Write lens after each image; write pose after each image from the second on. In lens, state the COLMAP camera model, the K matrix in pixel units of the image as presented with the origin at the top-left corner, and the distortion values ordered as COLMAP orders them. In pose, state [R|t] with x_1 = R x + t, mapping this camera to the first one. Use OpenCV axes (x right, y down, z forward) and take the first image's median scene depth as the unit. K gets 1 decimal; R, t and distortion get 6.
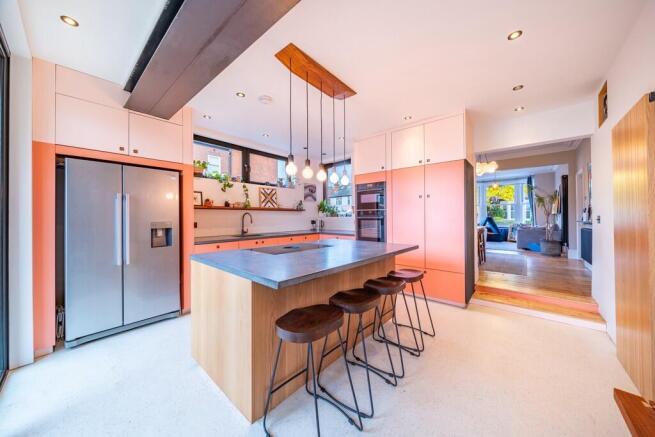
lens RADIAL K [[222.4, 0, 328.2], [0, 222.4, 214.8], [0, 0, 1]] dist [-0.000773, -0.000076]
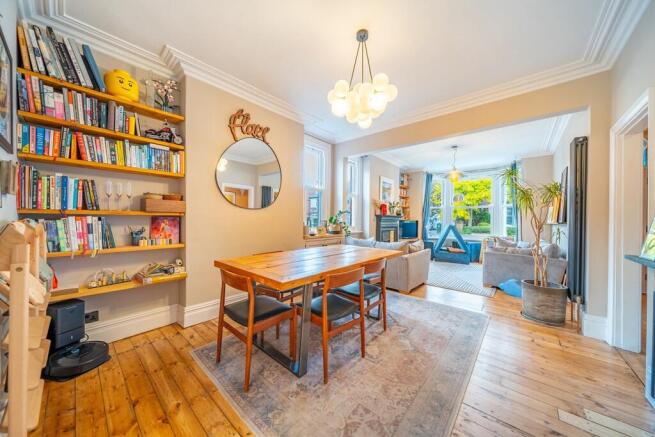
lens RADIAL K [[222.4, 0, 325.7], [0, 222.4, 216.5], [0, 0, 1]] dist [-0.000773, -0.000076]
pose [[0.999744, 0.021524, 0.007044, 0.218131], [-0.021590, 0.999722, 0.009442, -0.007493], [-0.006839, -0.009591, 0.999931, 0.218200]]
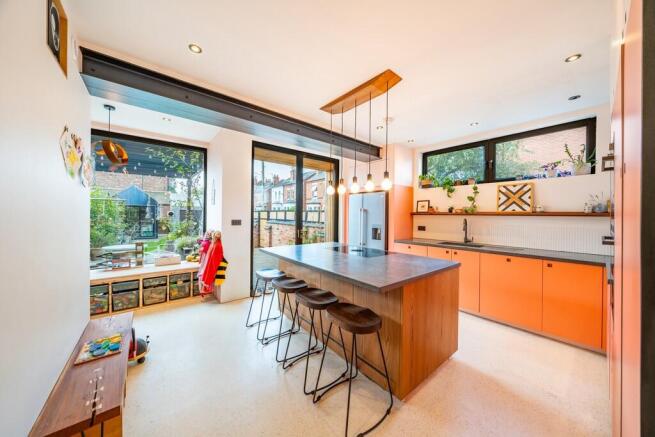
lens RADIAL K [[222.4, 0, 326.3], [0, 222.4, 217.9], [0, 0, 1]] dist [-0.000773, -0.000076]
pose [[-0.165774, 0.024030, -0.985871, 0.627278], [0.006326, 0.999708, 0.023303, -0.038423], [0.986144, -0.002373, -0.165877, 0.616701]]
